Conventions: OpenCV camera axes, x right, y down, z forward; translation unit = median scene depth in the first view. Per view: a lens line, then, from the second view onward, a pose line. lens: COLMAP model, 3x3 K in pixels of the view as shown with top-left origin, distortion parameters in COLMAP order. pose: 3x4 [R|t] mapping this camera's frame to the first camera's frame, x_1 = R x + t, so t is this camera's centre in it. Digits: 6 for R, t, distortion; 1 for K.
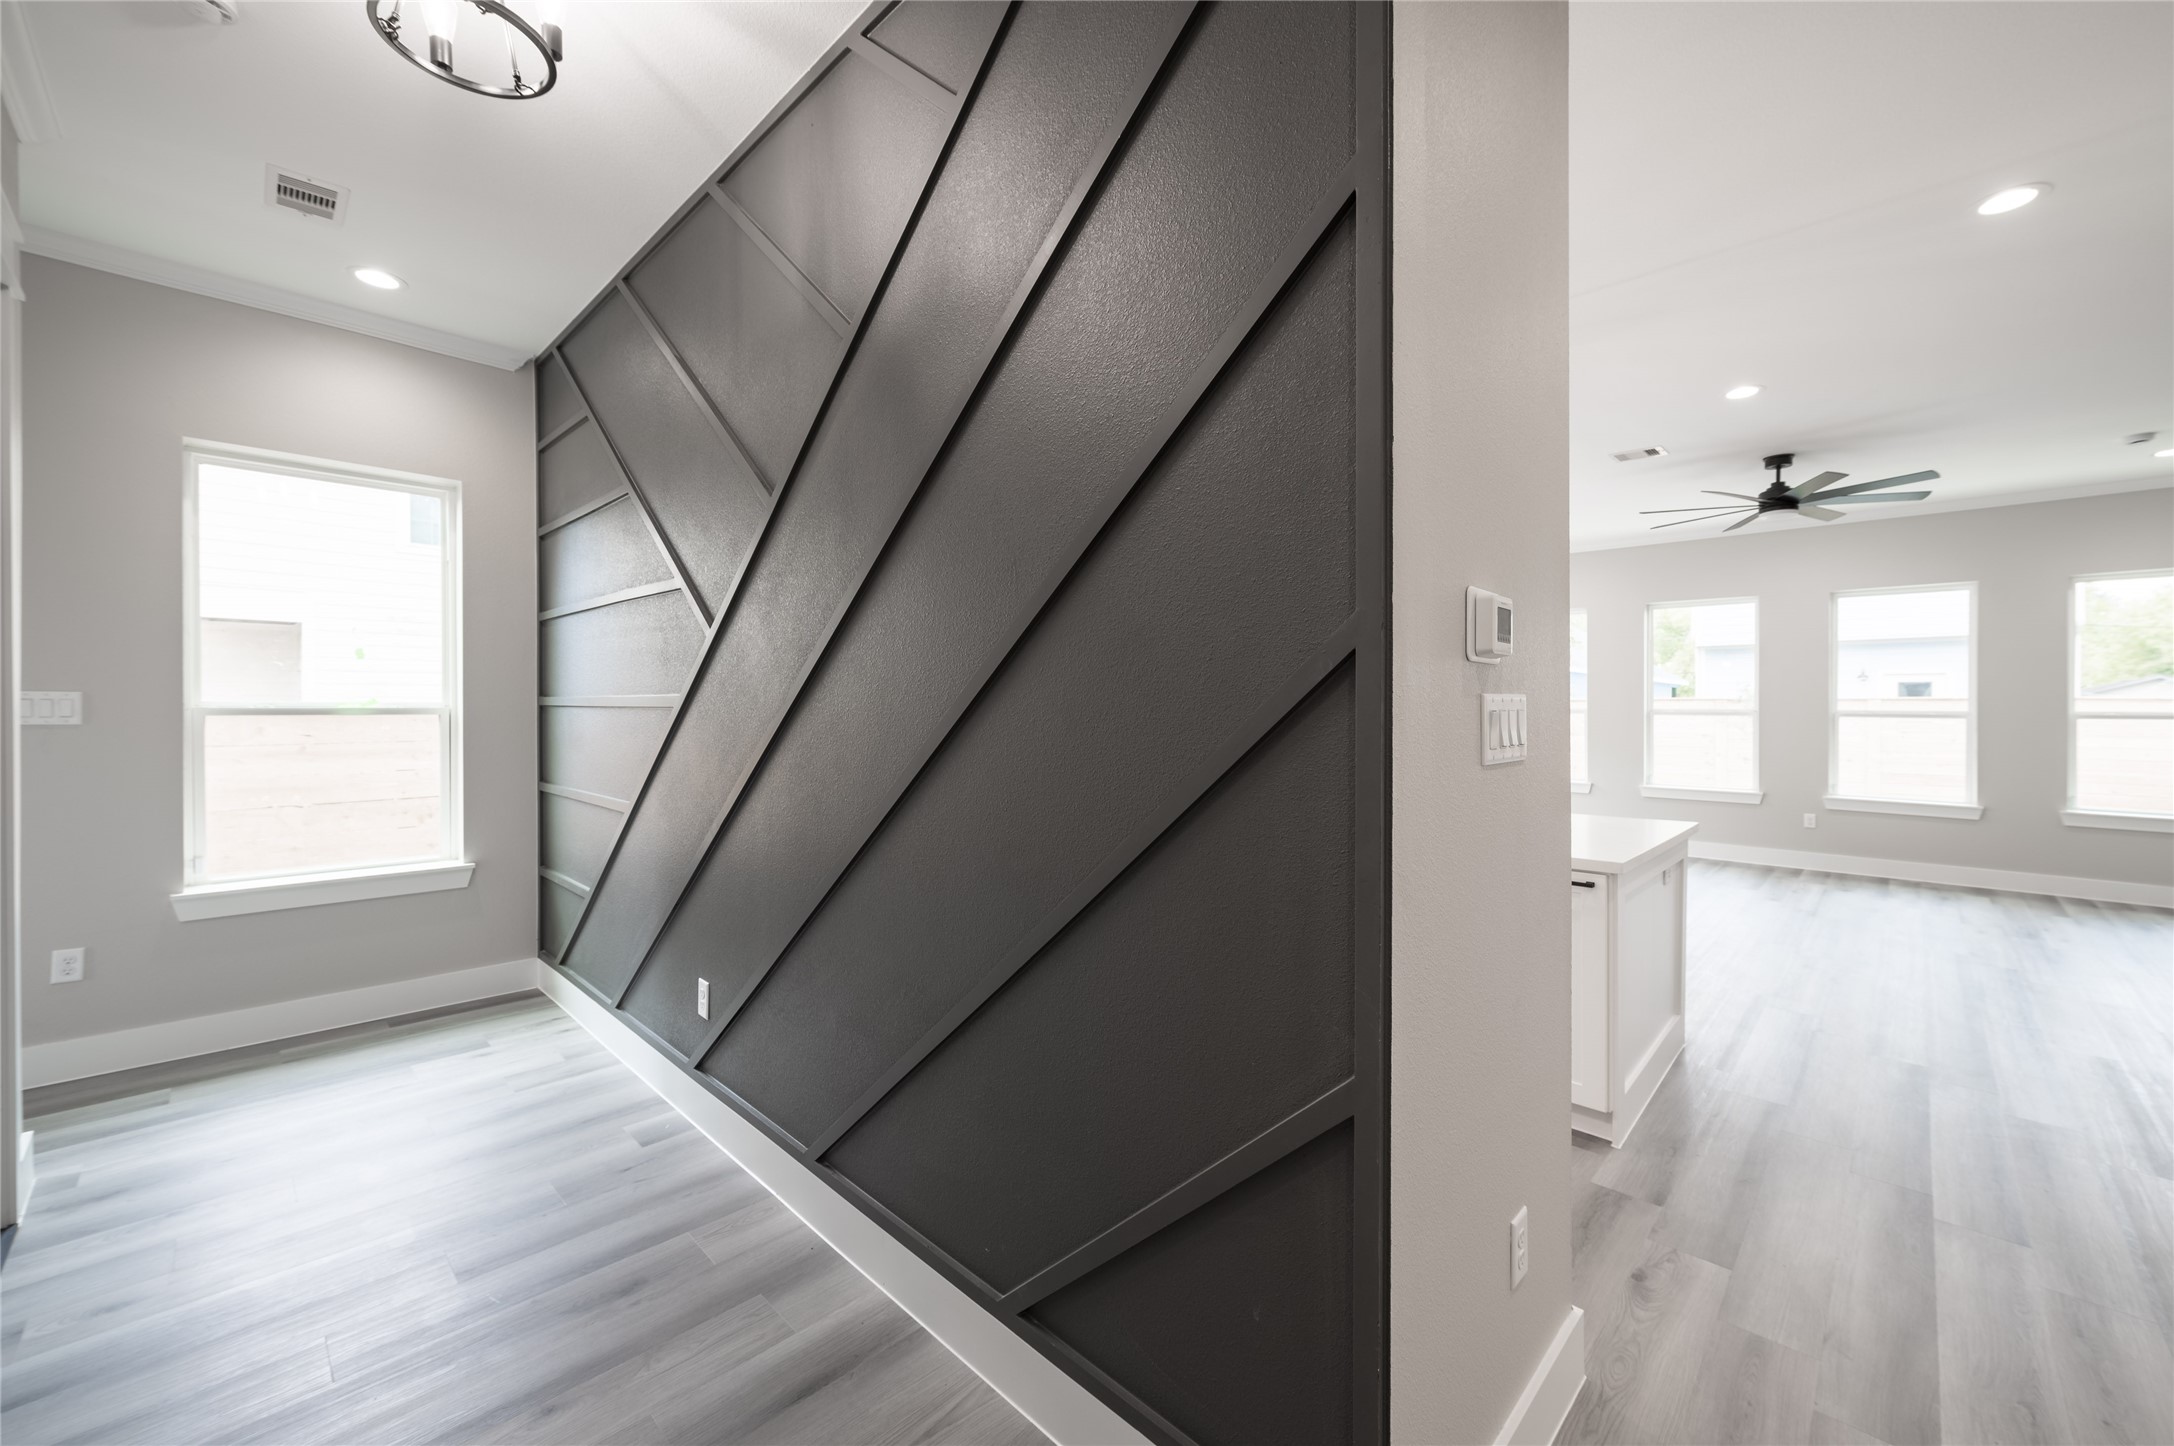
lens RADIAL K [[861.0, 0, 1077.0], [0, 861.0, 707.9], [0, 0, 1]] dist [-0.008190, -0.000519]
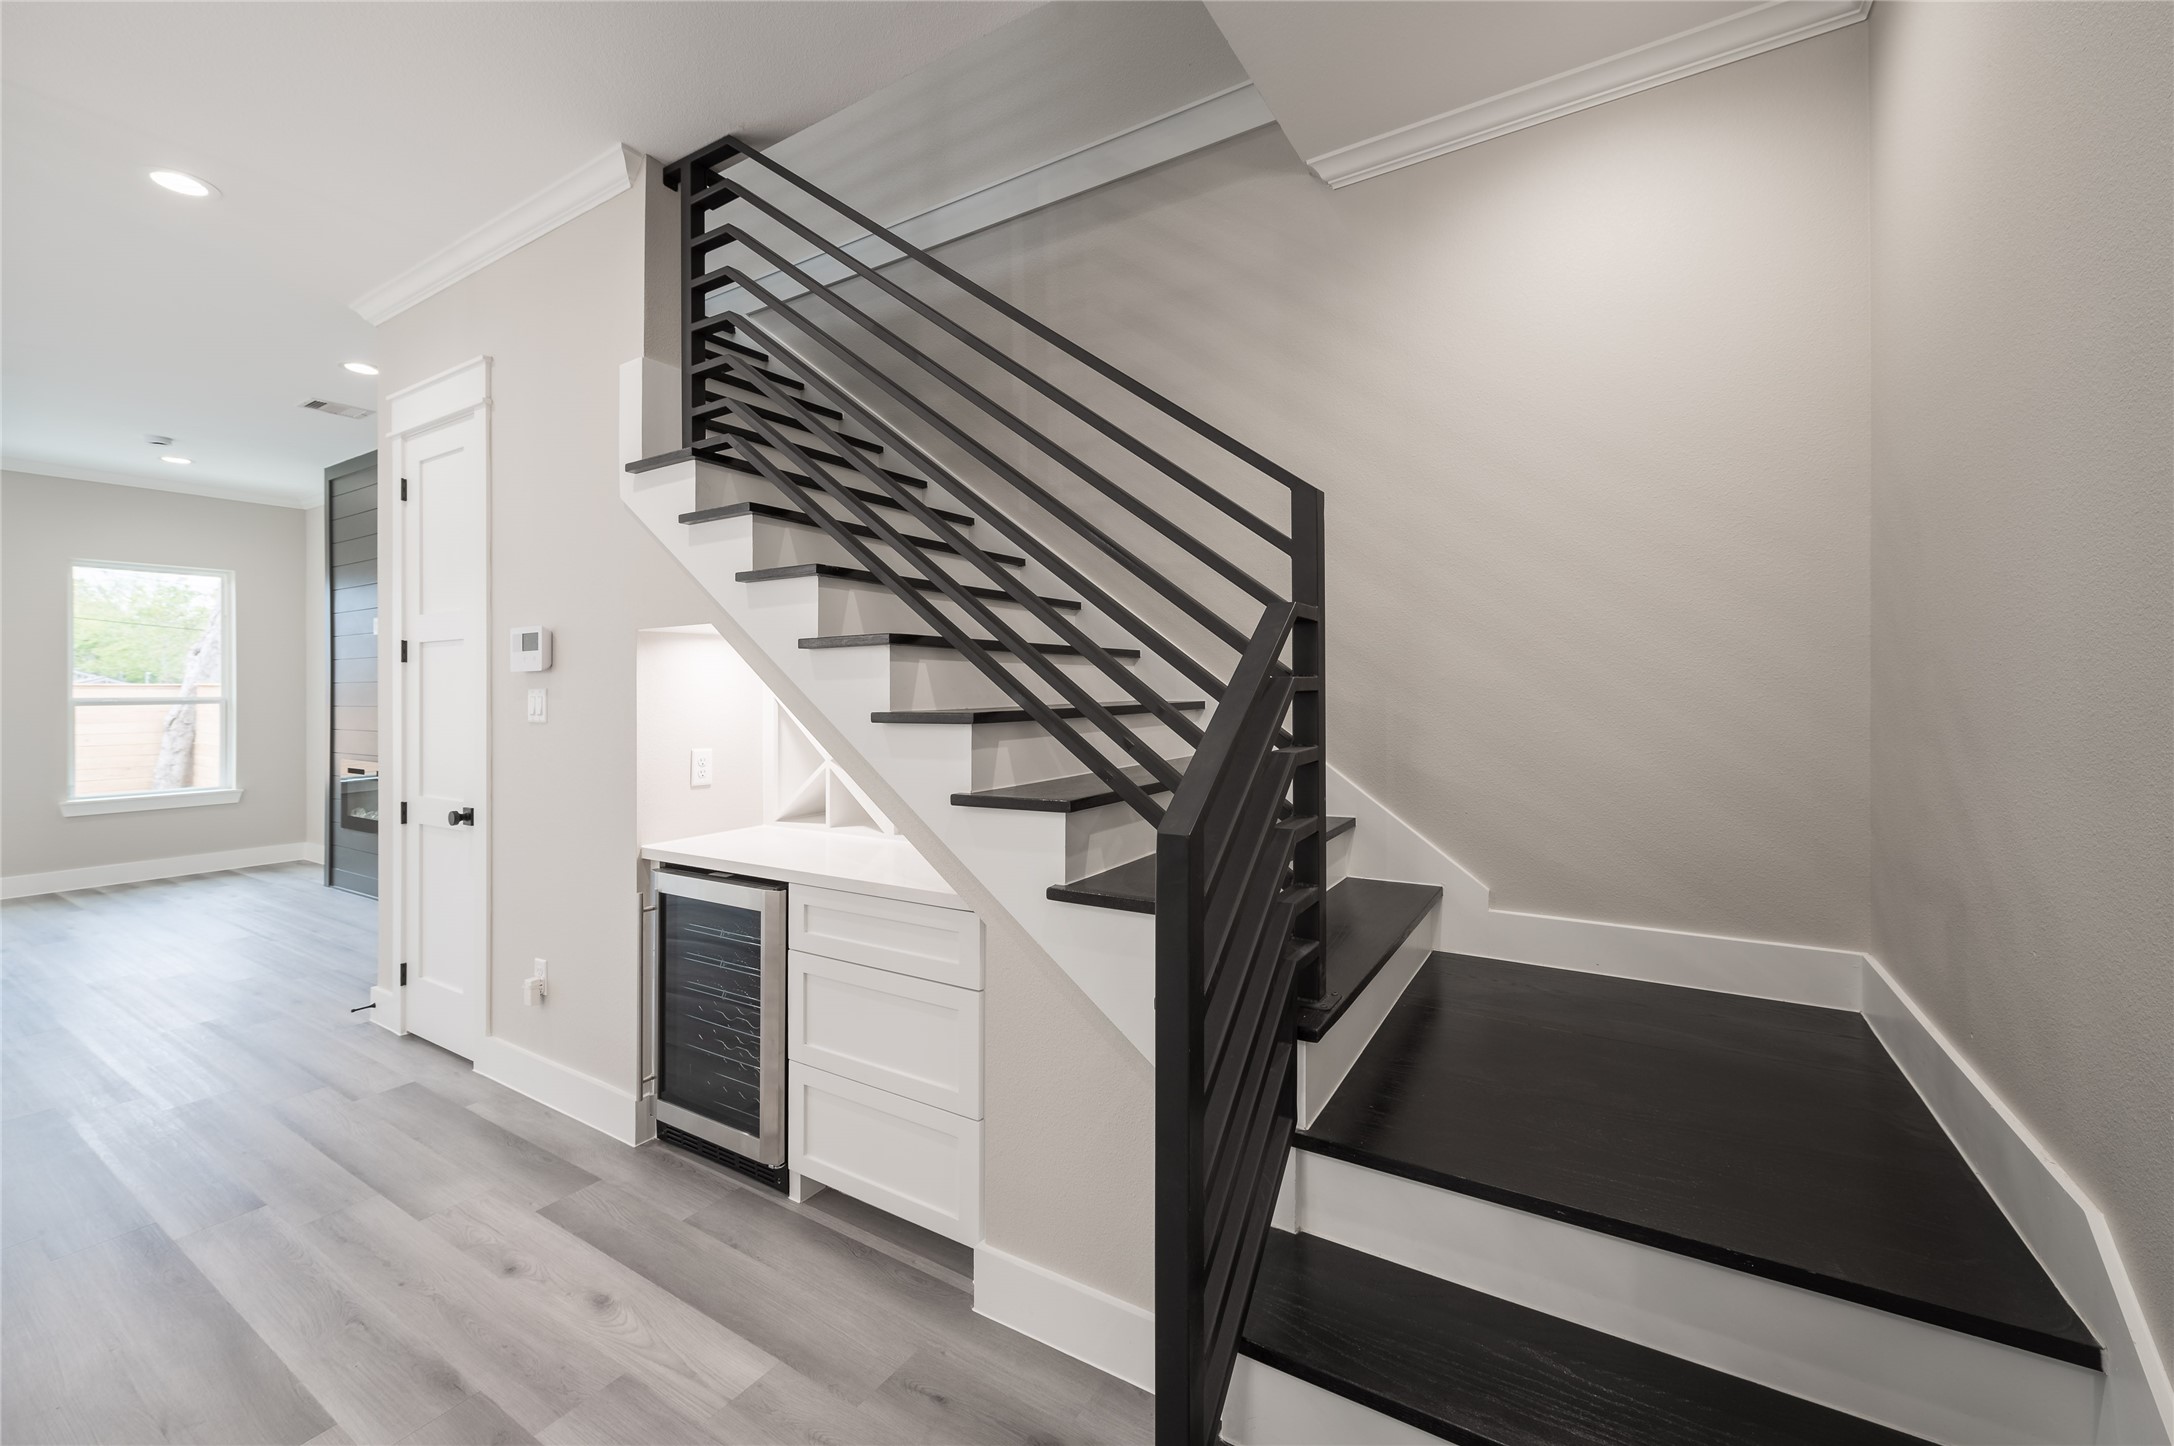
lens RADIAL K [[861.0, 0, 1111.2], [0, 861.0, 687.5], [0, 0, 1]] dist [-0.008190, -0.000519]
pose [[-0.276967, 0.000783, 0.960879, -0.084203], [0.008496, 0.999963, 0.001635, 0.000848], [-0.960842, 0.008616, -0.276964, 0.131121]]
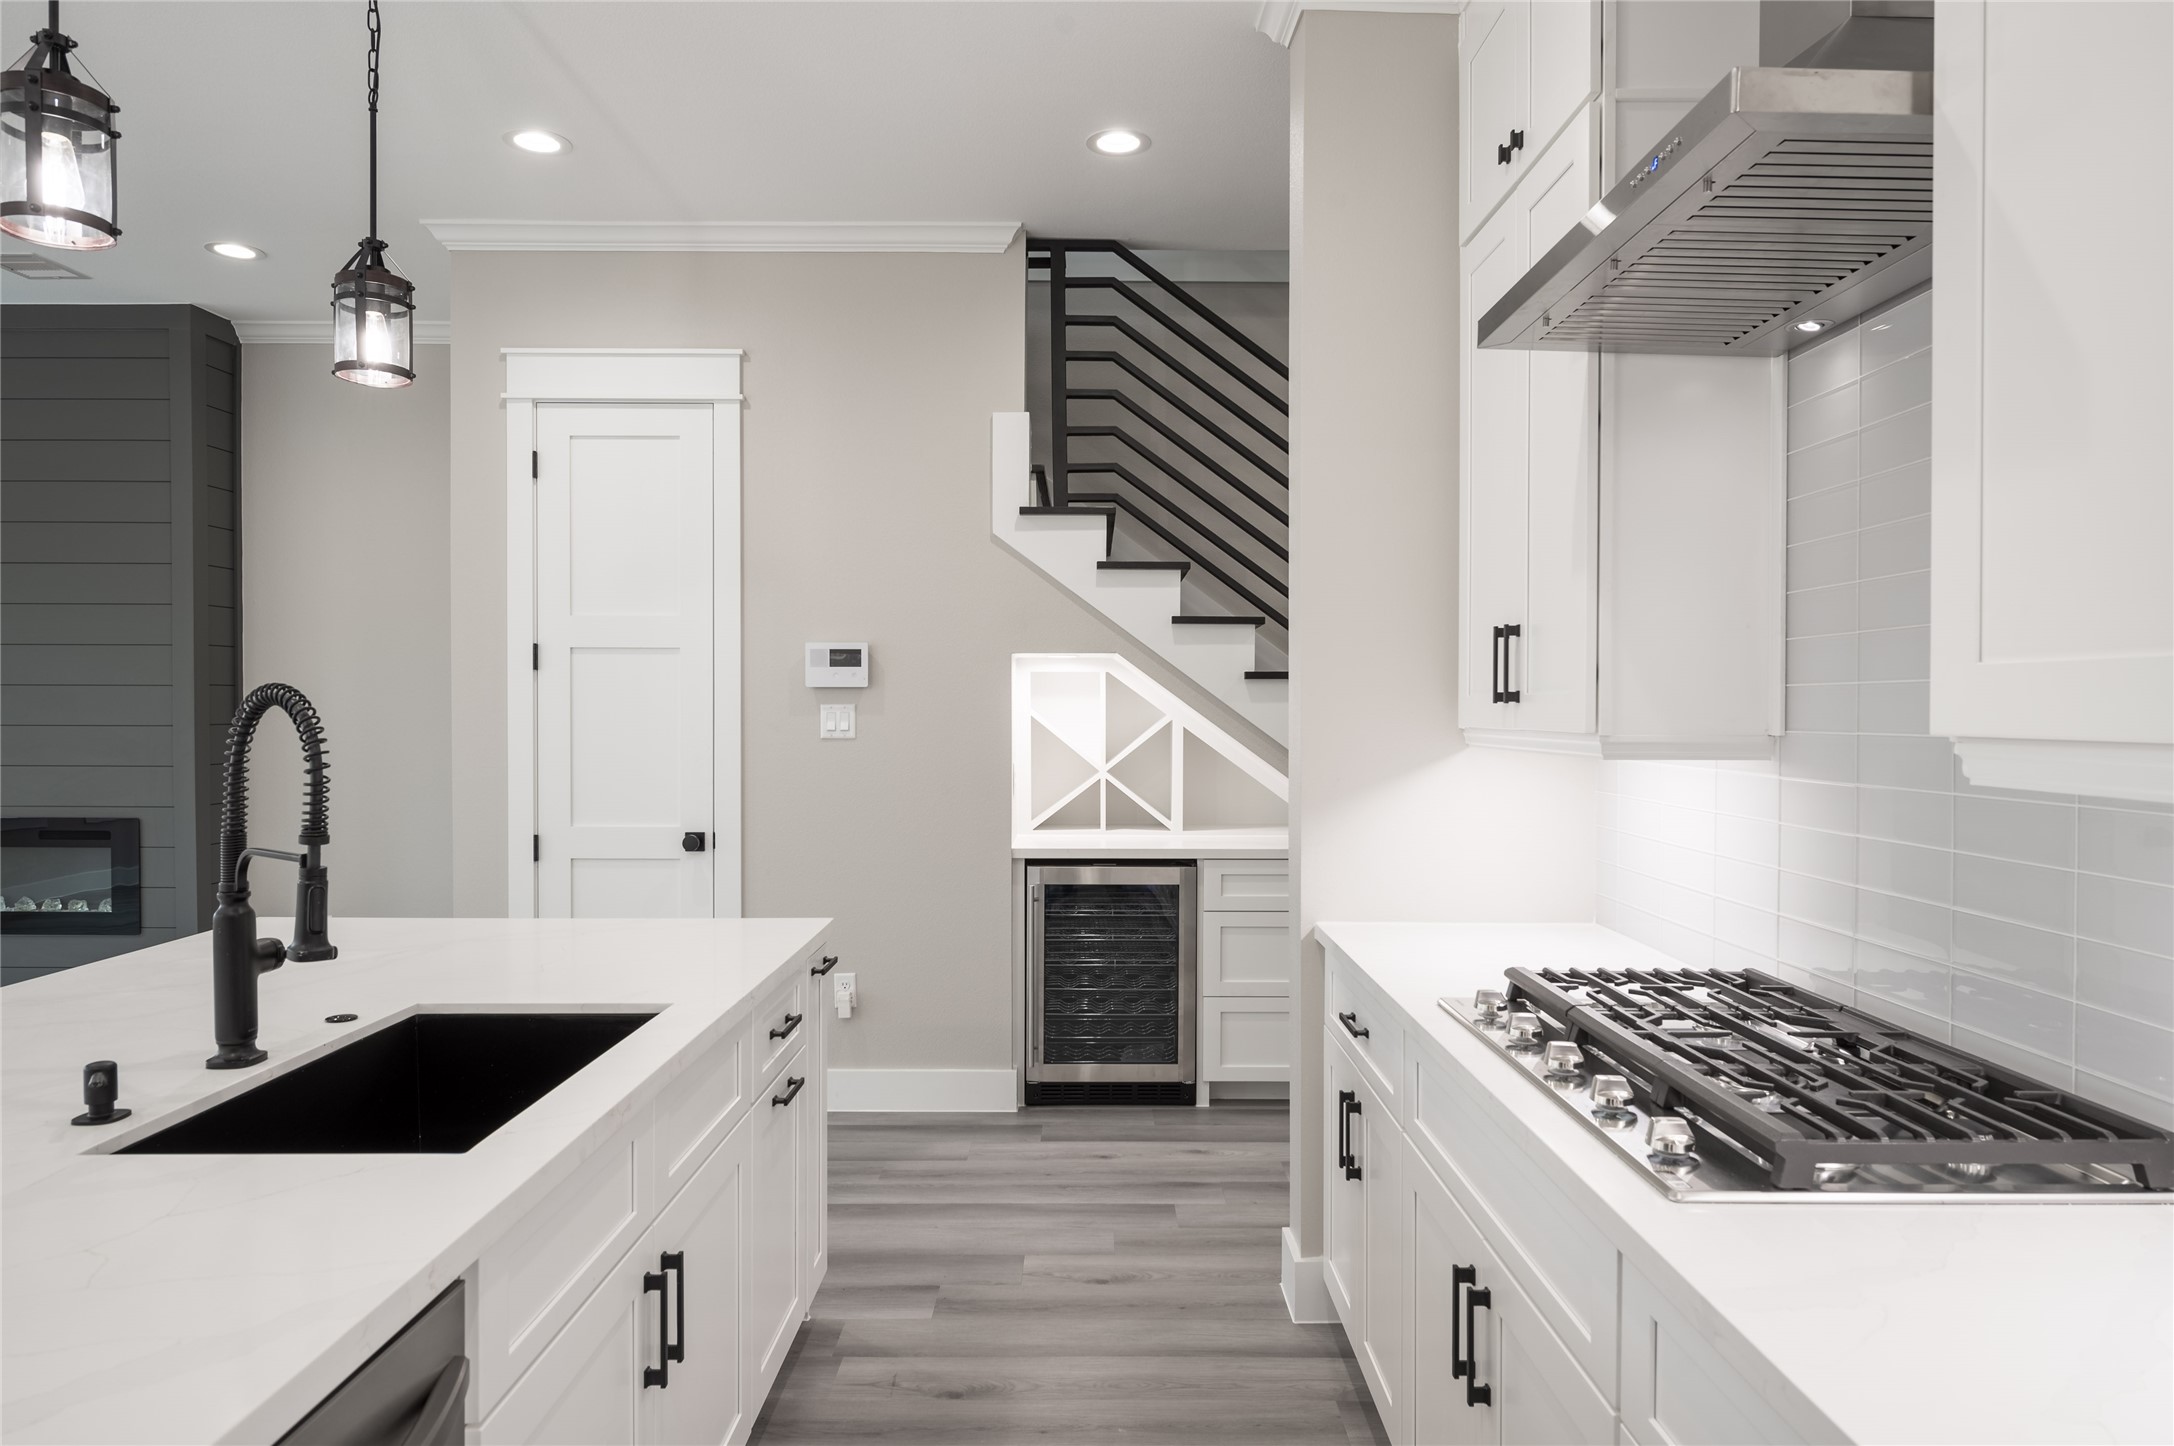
lens RADIAL K [[1345.1, 0, 1079.4], [0, 1345.1, 728.1], [0, 0, 1]] dist [-0.008327, -0.001396]
pose [[-0.729052, -0.017228, 0.684242, -0.168539], [-0.004758, 0.999787, 0.020103, -0.004232], [-0.684442, 0.011401, -0.728978, 0.947164]]
